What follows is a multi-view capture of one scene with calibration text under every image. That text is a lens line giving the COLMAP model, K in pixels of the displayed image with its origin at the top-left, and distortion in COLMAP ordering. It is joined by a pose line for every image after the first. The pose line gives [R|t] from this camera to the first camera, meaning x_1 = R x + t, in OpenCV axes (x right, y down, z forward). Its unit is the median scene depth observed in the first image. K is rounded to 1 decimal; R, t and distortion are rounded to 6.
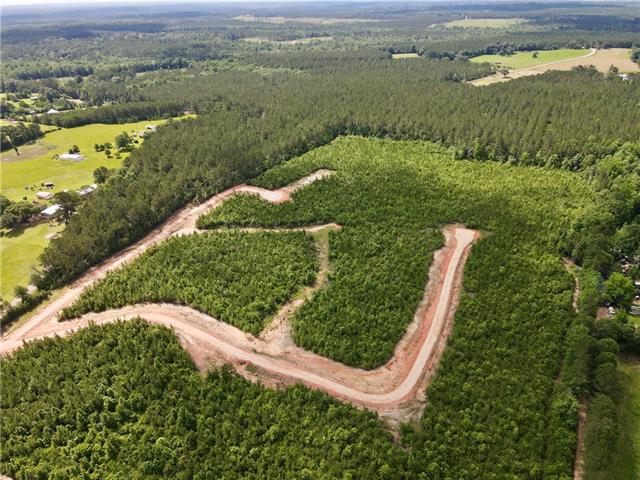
lens RADIAL K [[469.8, 0, 316.9], [0, 469.8, 243.2], [0, 0, 1]] dist [0.008083, 0.015433]
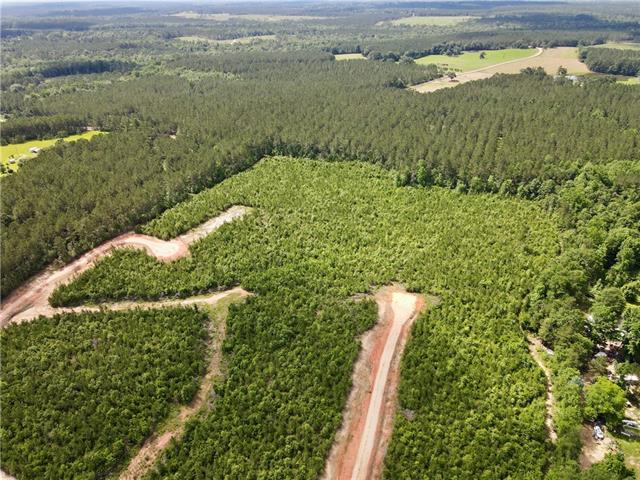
lens RADIAL K [[469.8, 0, 316.9], [0, 469.8, 243.2], [0, 0, 1]] dist [0.008083, 0.015433]
pose [[0.995804, -0.039957, 0.082324, 0.080857], [0.039421, 0.999190, 0.008133, -0.093089], [-0.082582, -0.004854, 0.996572, 0.173706]]
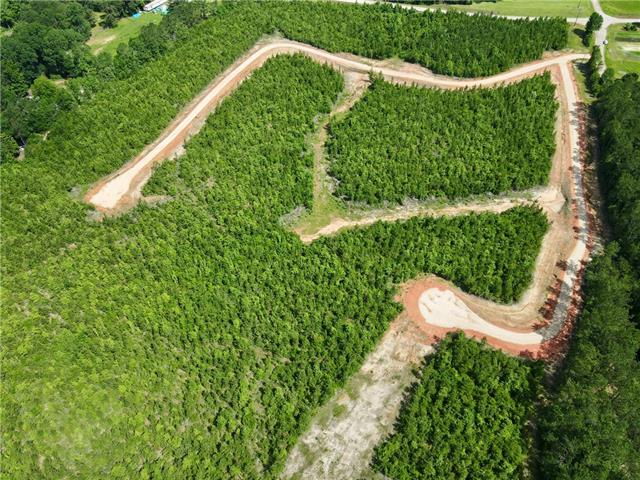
lens RADIAL K [[469.8, 0, 316.9], [0, 469.8, 243.2], [0, 0, 1]] dist [0.008083, 0.015433]
pose [[-0.998745, 0.048992, 0.010450, 0.012017], [0.023451, 0.272931, 0.961748, -0.463270], [0.044266, 0.960785, -0.273738, 0.918878]]
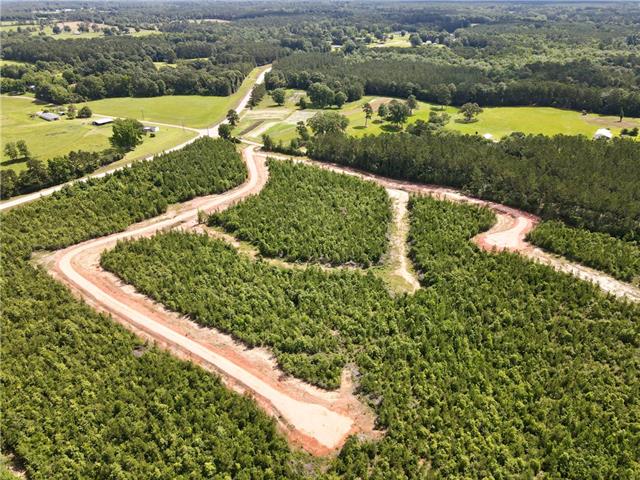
lens RADIAL K [[469.8, 0, 316.9], [0, 469.8, 243.2], [0, 0, 1]] dist [0.008083, 0.015433]
pose [[-0.212791, 0.496260, -0.841692, 0.452822], [-0.447530, 0.716253, 0.535443, -0.290818], [0.868583, 0.490620, 0.069679, 0.635502]]
